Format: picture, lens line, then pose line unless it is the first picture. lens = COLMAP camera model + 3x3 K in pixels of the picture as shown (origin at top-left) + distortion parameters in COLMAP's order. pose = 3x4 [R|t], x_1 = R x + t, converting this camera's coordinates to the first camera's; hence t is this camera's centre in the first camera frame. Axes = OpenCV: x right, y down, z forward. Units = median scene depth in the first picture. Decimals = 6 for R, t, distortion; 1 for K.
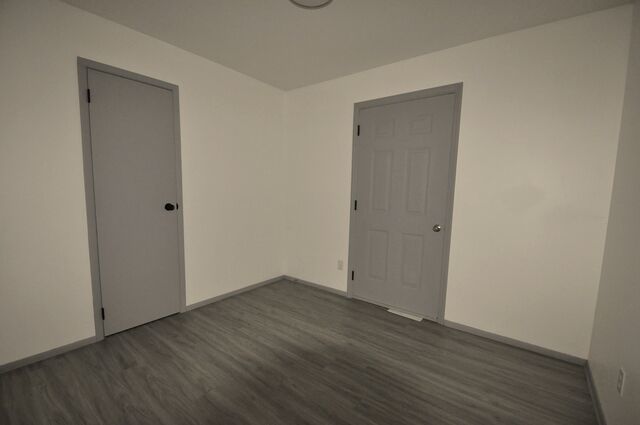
lens RADIAL K [[283.0, 0, 319.6], [0, 283.0, 218.1], [0, 0, 1]] dist [-0.001284, -0.000291]
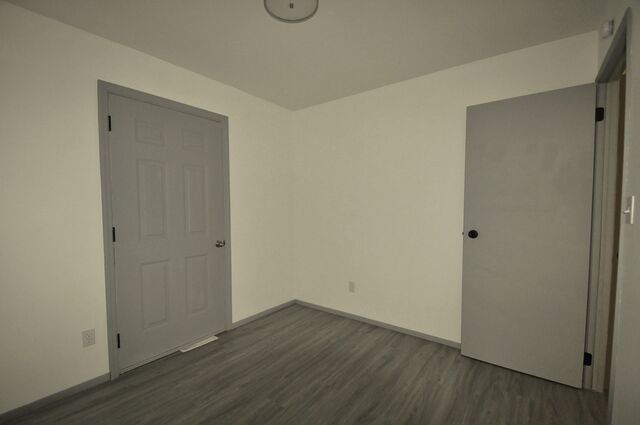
lens RADIAL K [[283.0, 0, 319.6], [0, 283.0, 218.1], [0, 0, 1]] dist [-0.001284, -0.000291]
pose [[-0.003927, -0.070176, 0.997527, -0.662620], [0.111560, 0.991277, 0.070176, -0.094169], [-0.993750, 0.111560, 0.003936, 0.637966]]
